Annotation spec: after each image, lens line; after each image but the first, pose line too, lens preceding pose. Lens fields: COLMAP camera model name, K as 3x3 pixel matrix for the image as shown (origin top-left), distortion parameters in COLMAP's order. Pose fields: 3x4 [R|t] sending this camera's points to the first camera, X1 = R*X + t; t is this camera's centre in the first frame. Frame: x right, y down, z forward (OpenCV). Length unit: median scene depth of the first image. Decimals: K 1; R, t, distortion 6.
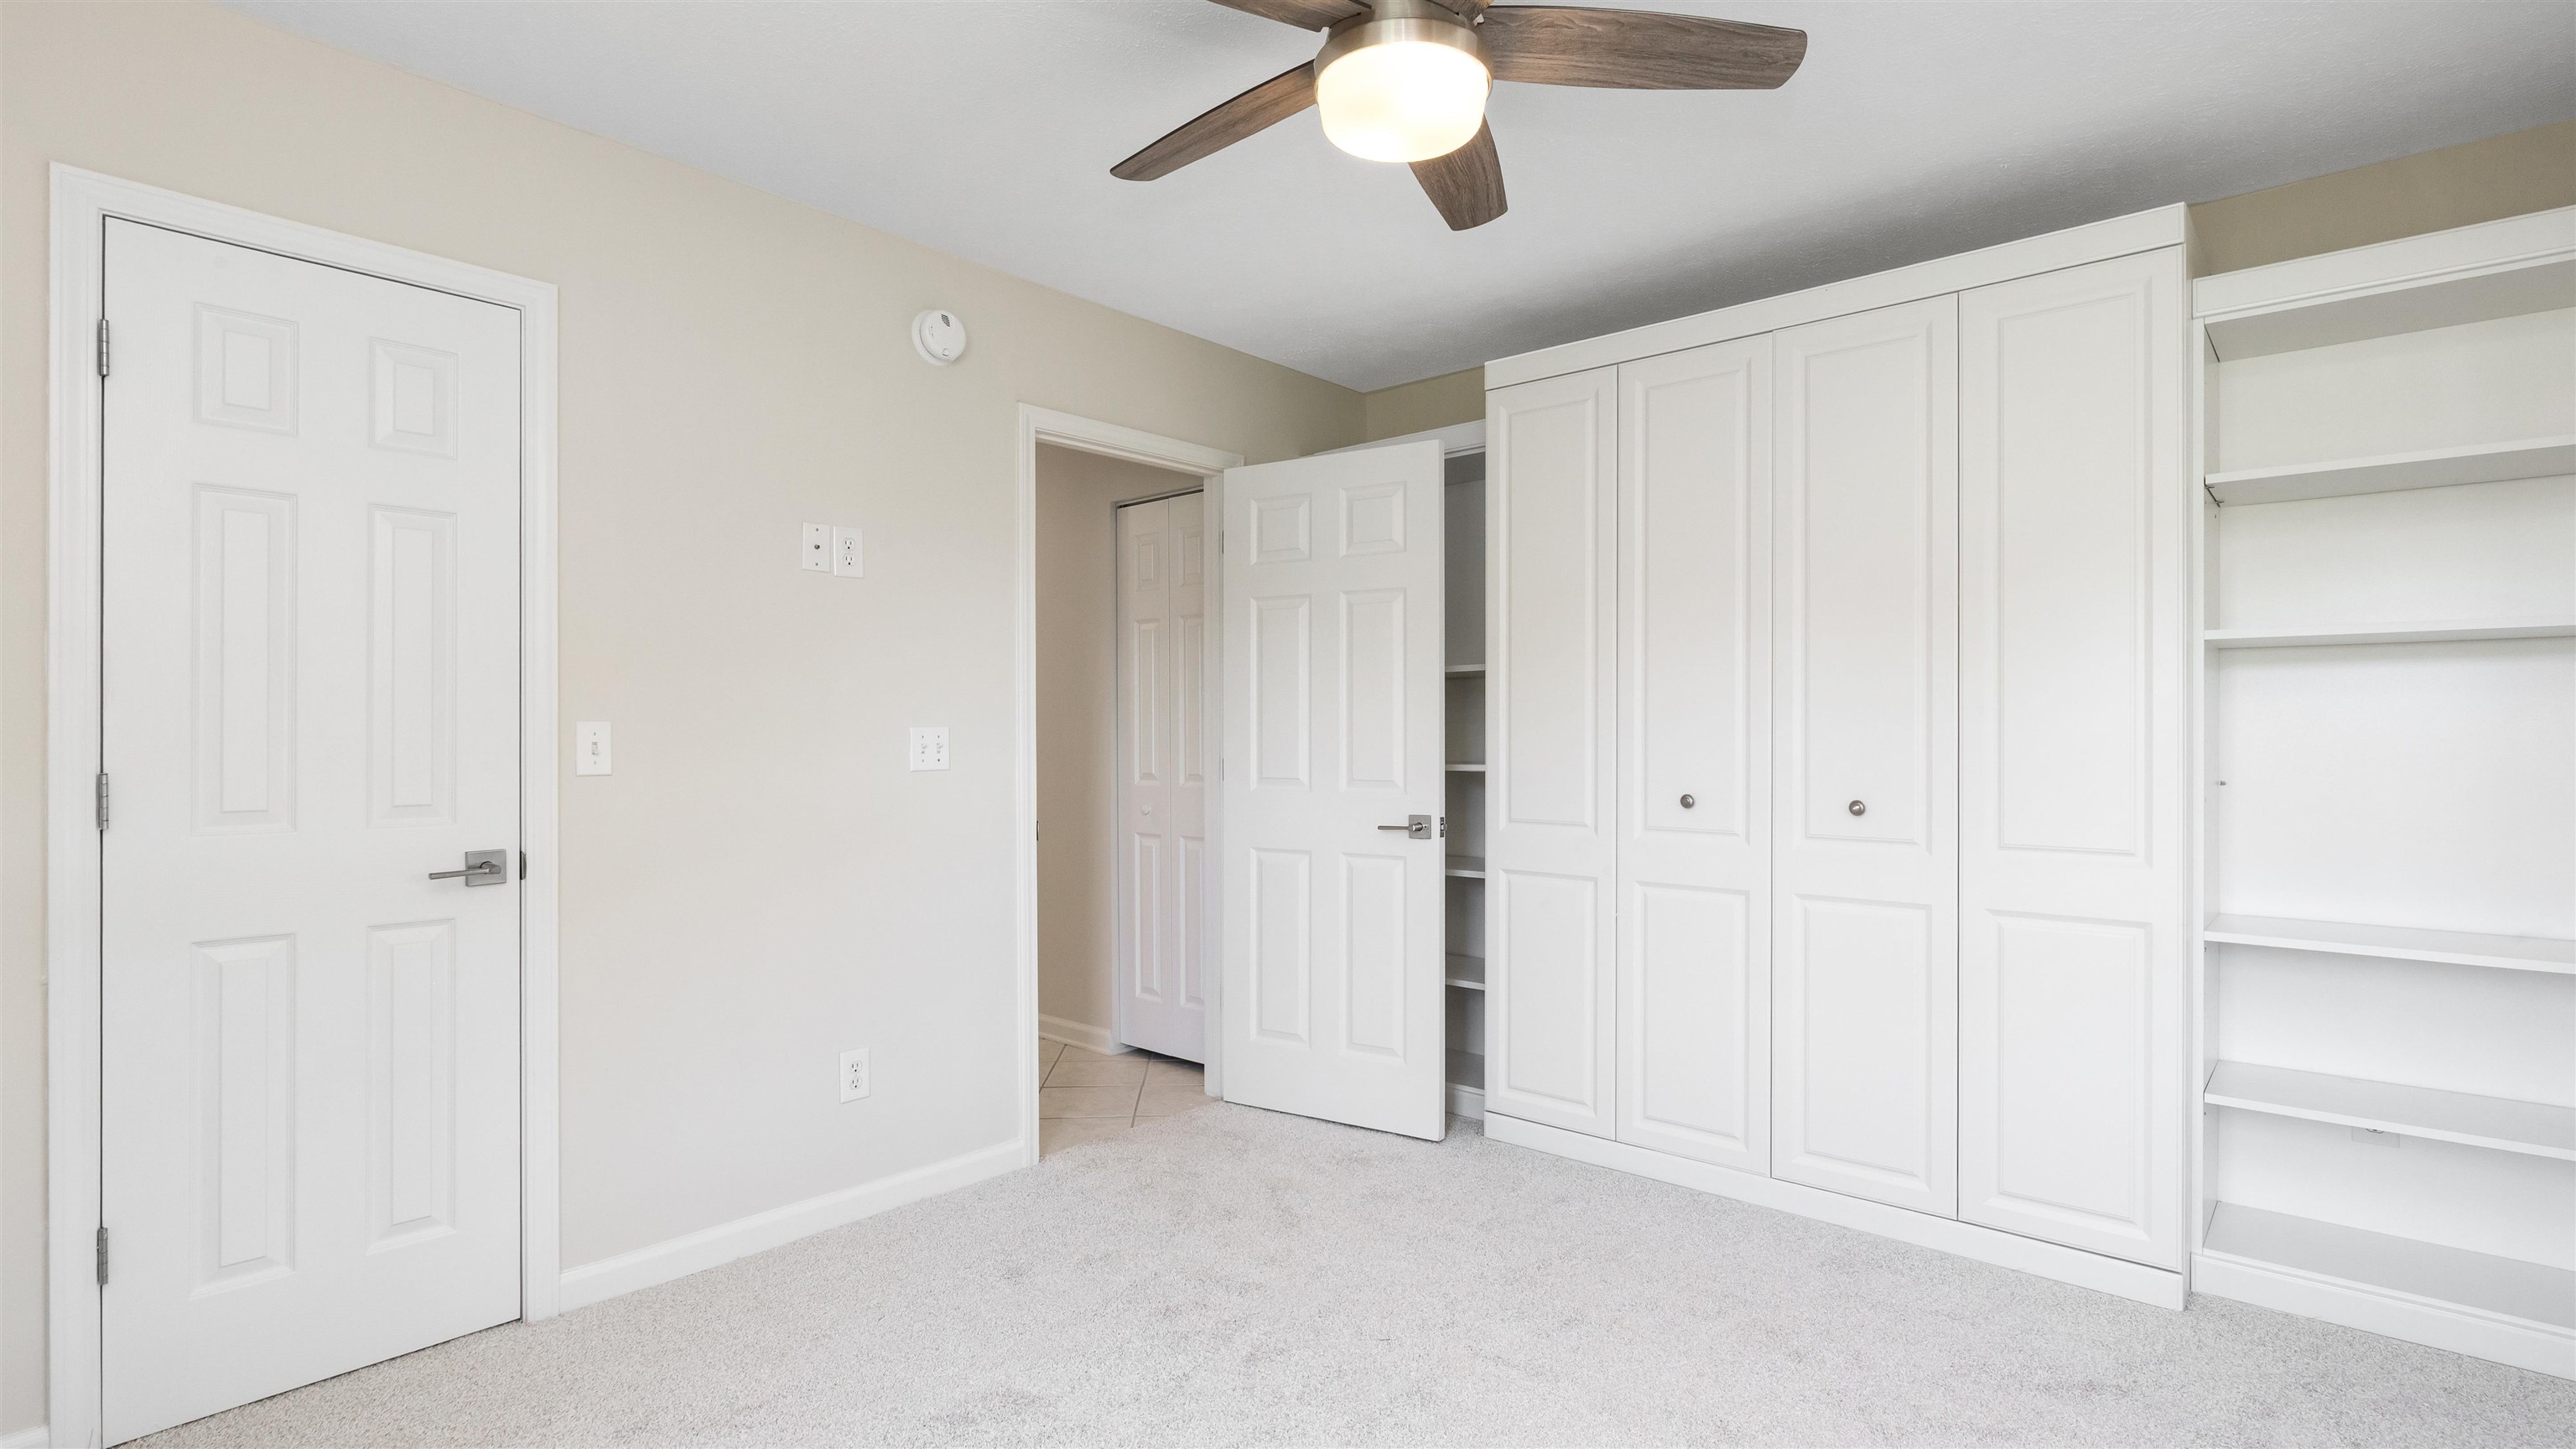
lens RADIAL K [[1241.3, 0, 1295.5], [0, 1241.3, 731.7], [0, 0, 1]] dist [-0.001723, 0.001601]
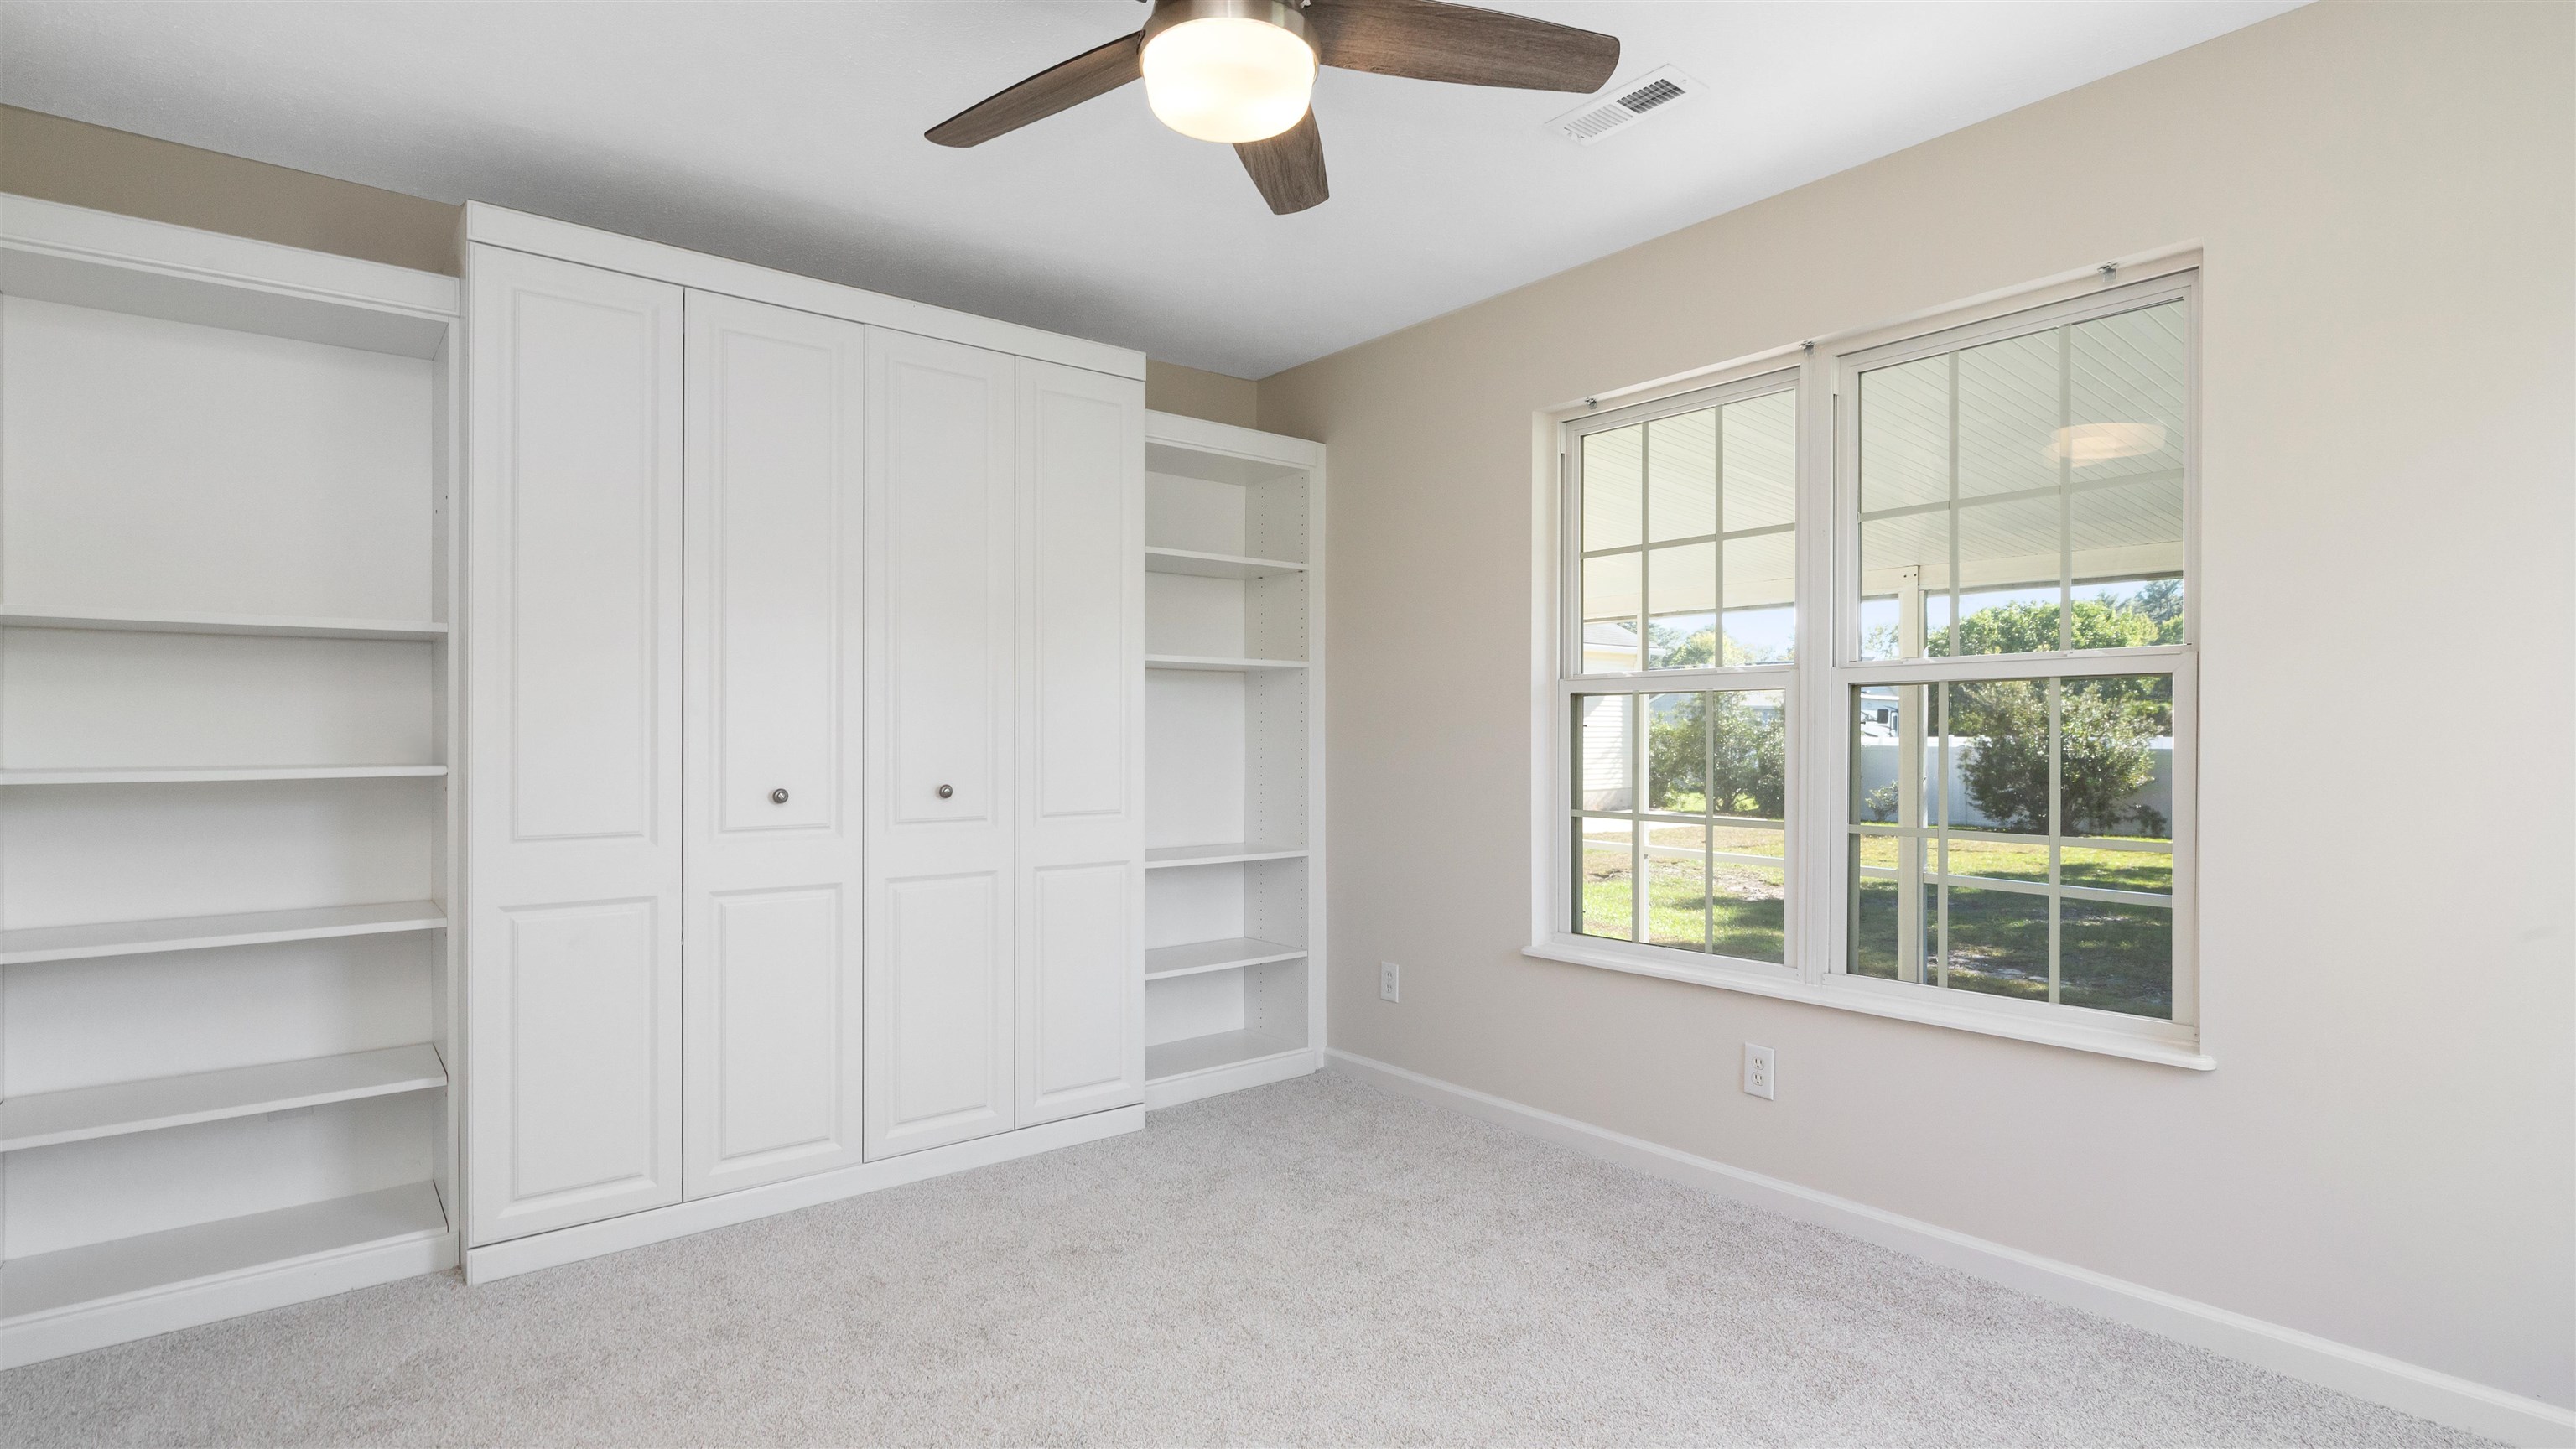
lens RADIAL K [[1241.3, 0, 1296.0], [0, 1241.3, 721.3], [0, 0, 1]] dist [-0.001723, 0.001601]
pose [[0.180107, 0.003482, 0.983641, -0.605861], [-0.004914, 0.999984, -0.002640, 0.000599], [-0.983635, -0.004358, 0.180121, 0.523757]]
